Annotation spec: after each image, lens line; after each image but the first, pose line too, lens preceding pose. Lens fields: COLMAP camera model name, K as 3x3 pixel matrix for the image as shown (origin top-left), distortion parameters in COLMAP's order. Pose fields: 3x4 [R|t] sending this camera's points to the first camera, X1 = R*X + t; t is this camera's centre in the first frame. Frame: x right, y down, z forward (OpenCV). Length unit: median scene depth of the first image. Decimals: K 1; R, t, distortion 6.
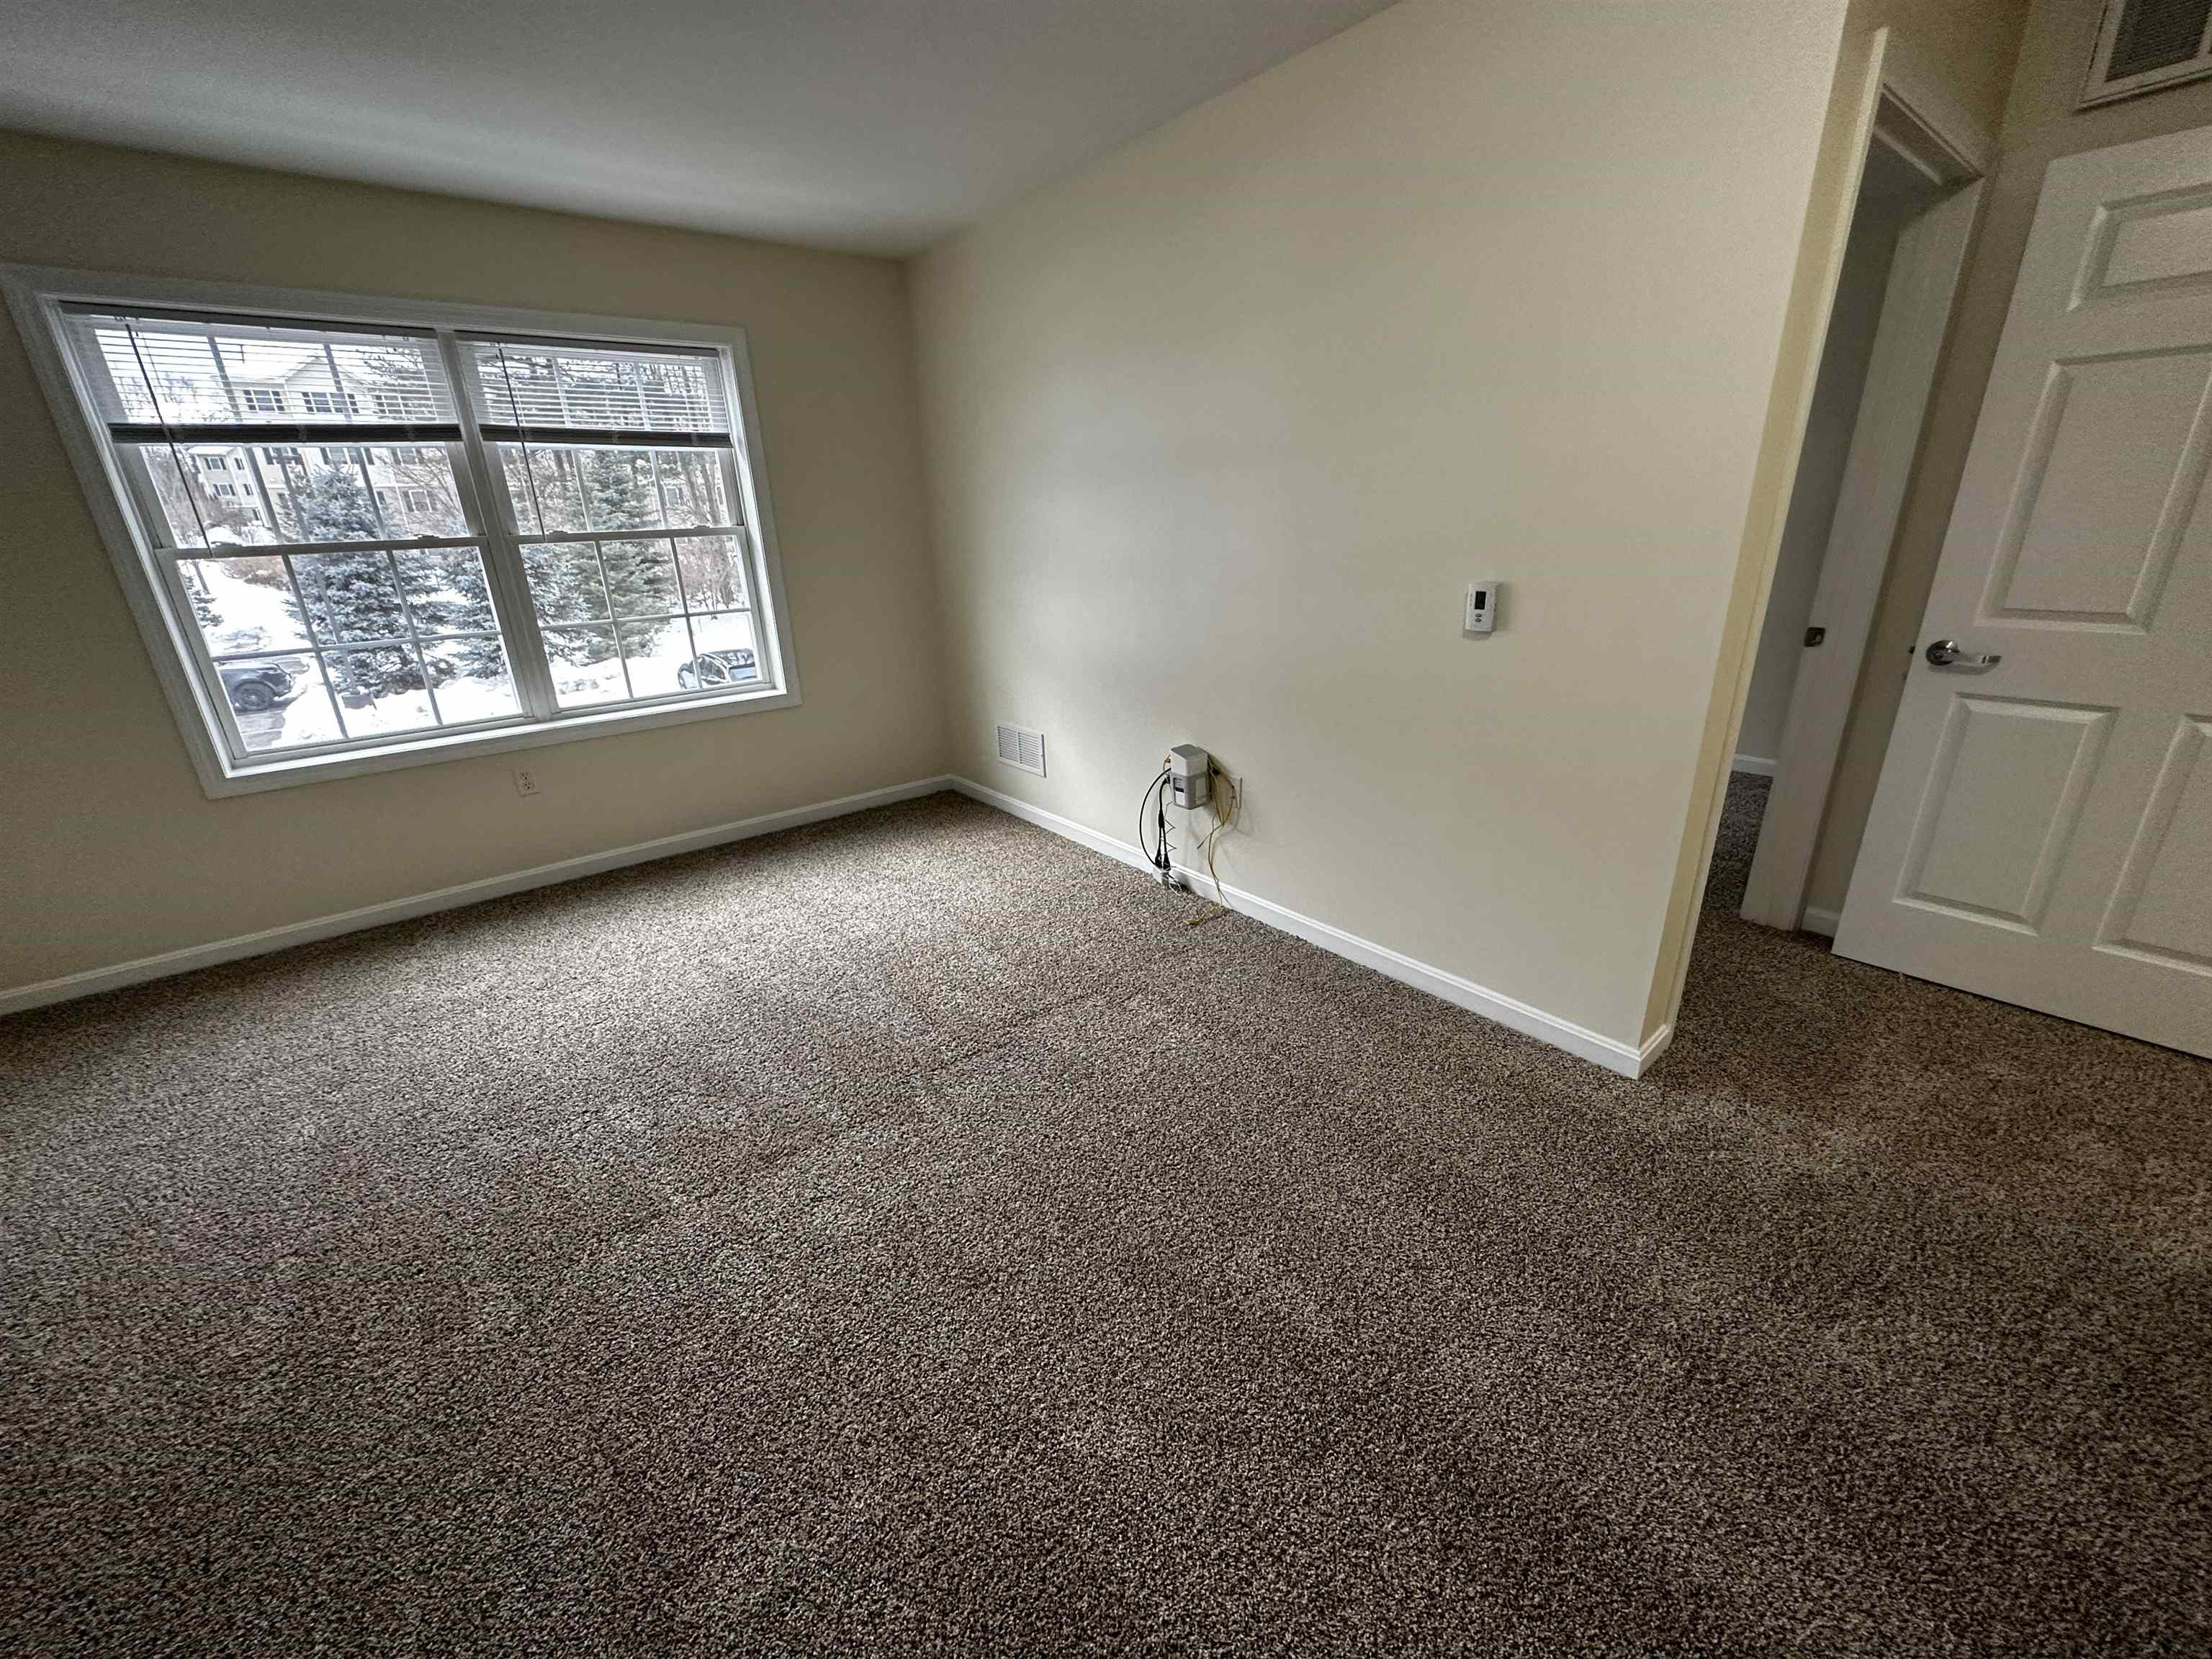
lens RADIAL K [[842.0, 0, 1103.8], [0, 842.0, 791.1], [0, 0, 1]] dist [-0.001966, -0.000248]
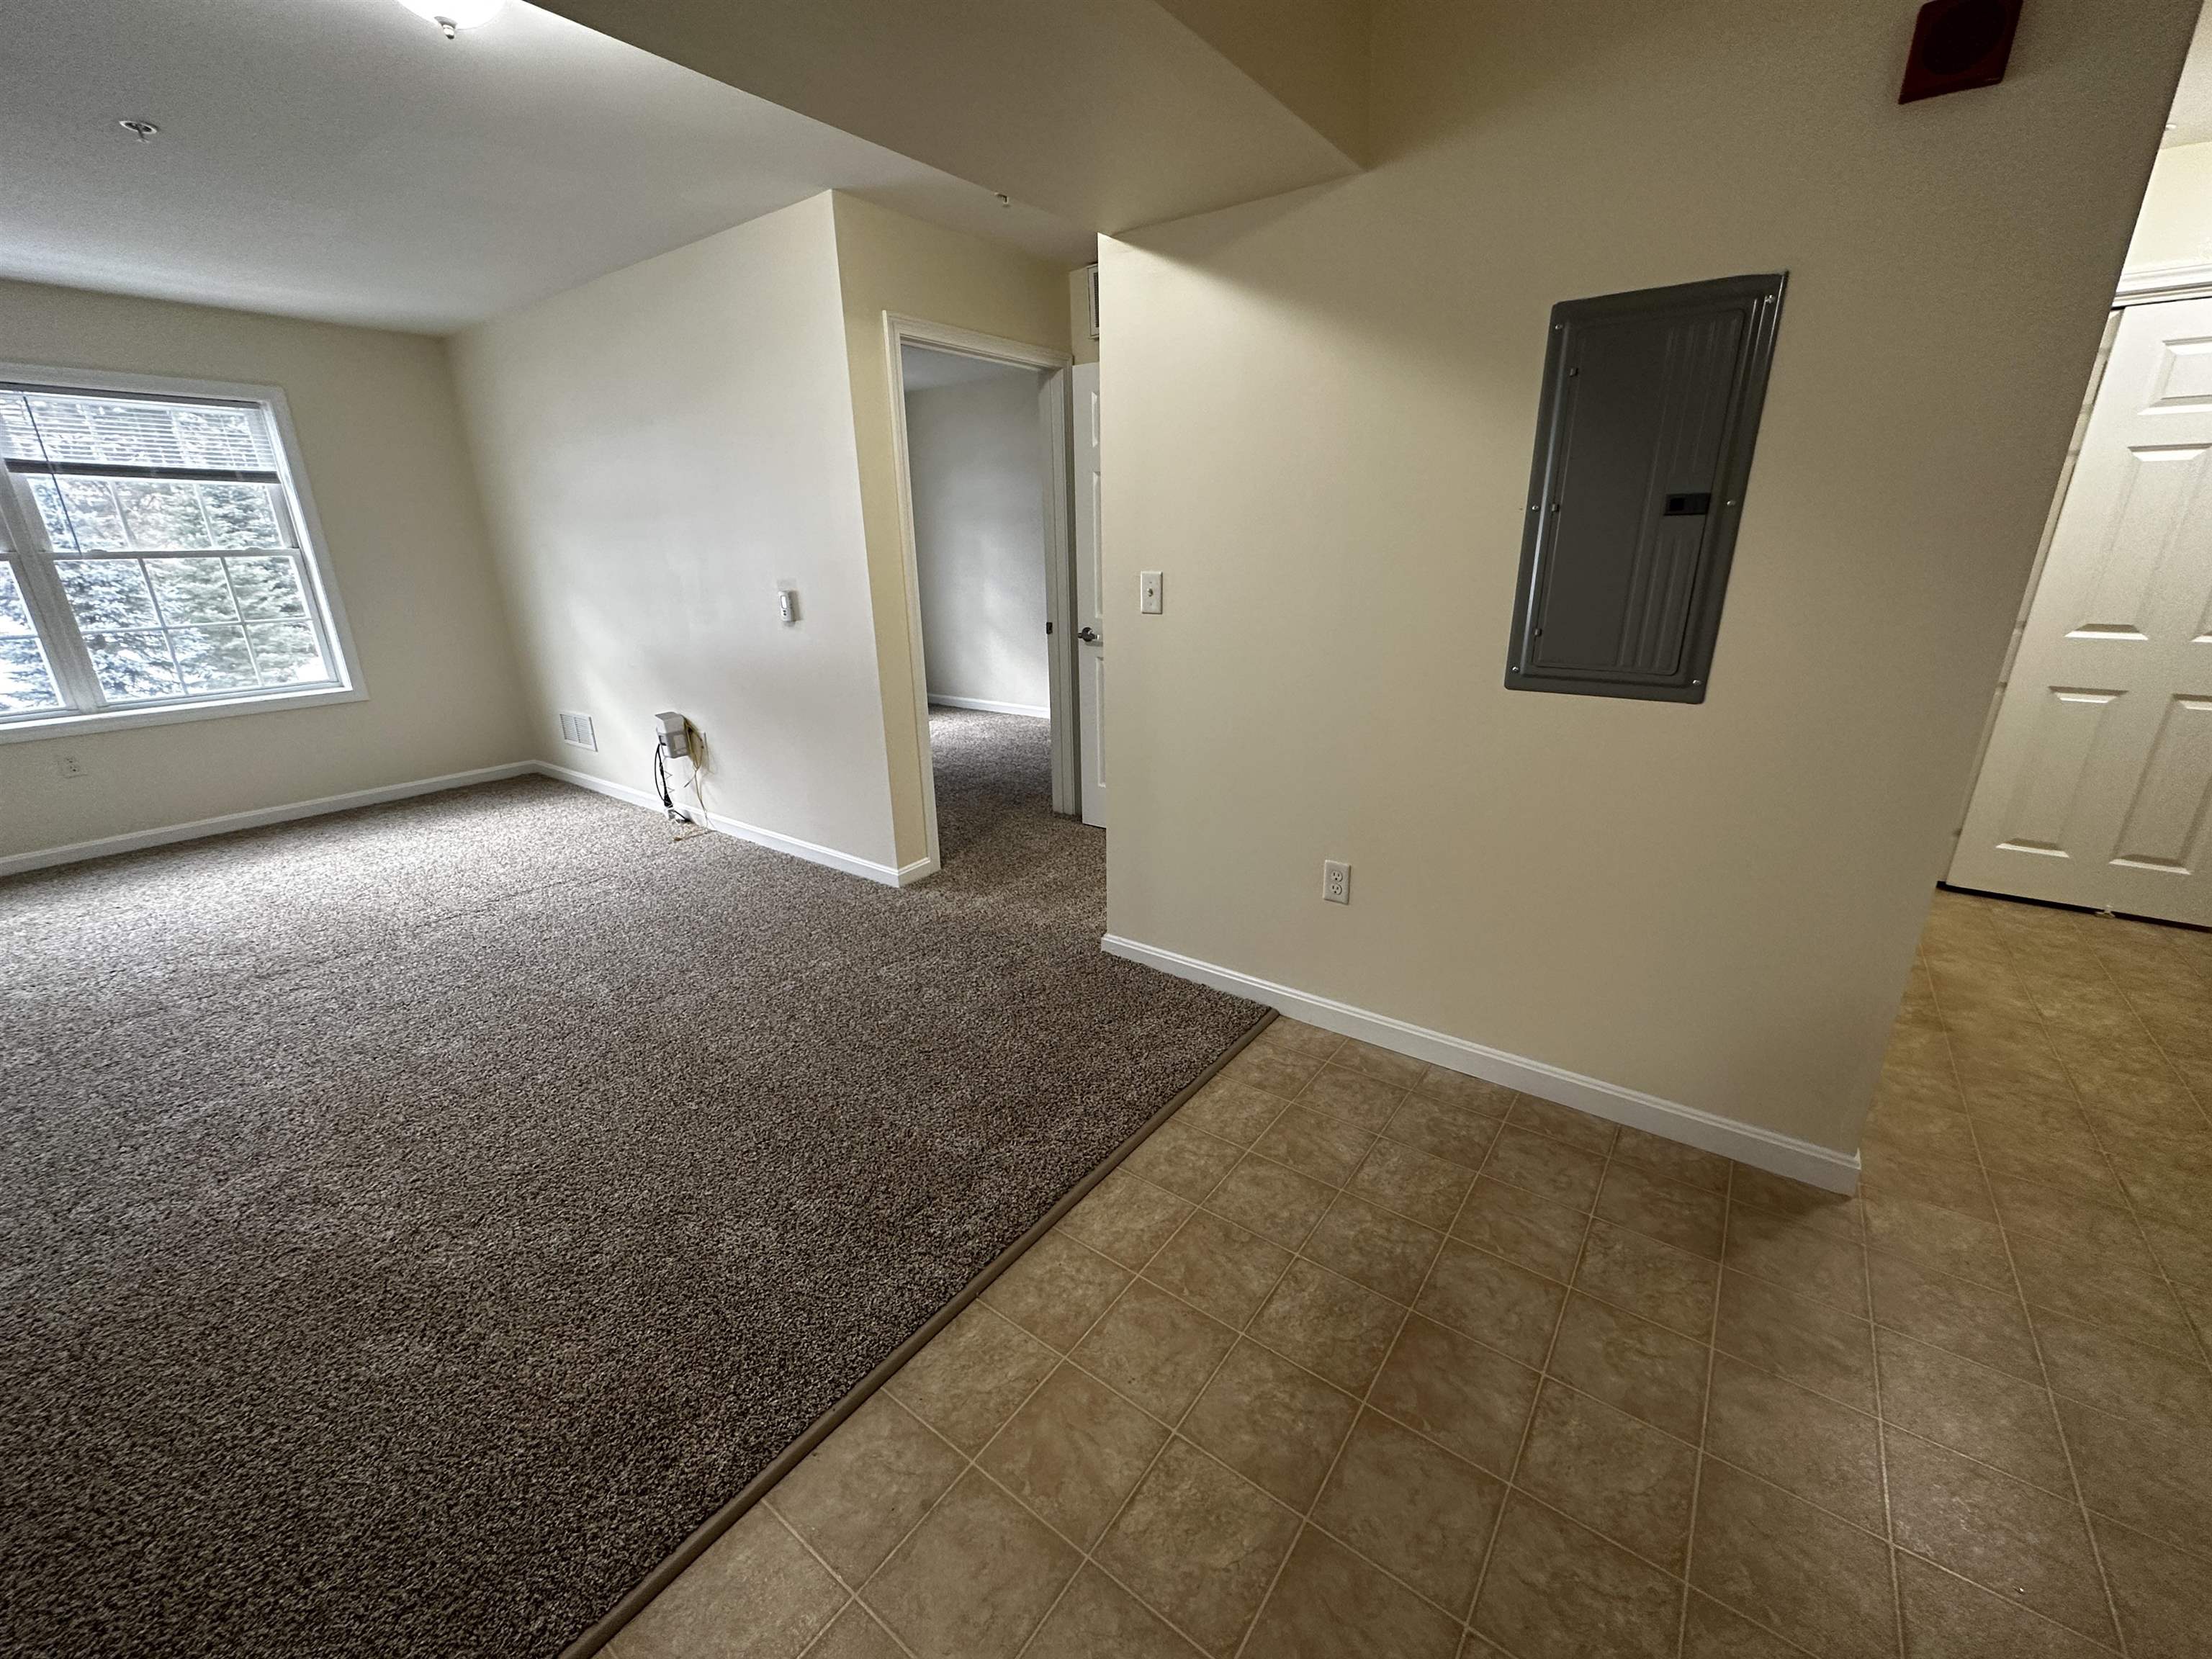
lens RADIAL K [[866.2, 0, 1111.0], [0, 866.2, 805.3], [0, 0, 1]] dist [0.001527, 0.000731]
pose [[0.970021, -0.053469, 0.237067, 0.436578], [0.059640, 0.998040, -0.018934, 0.160861], [-0.235590, 0.032505, 0.971309, -0.523260]]
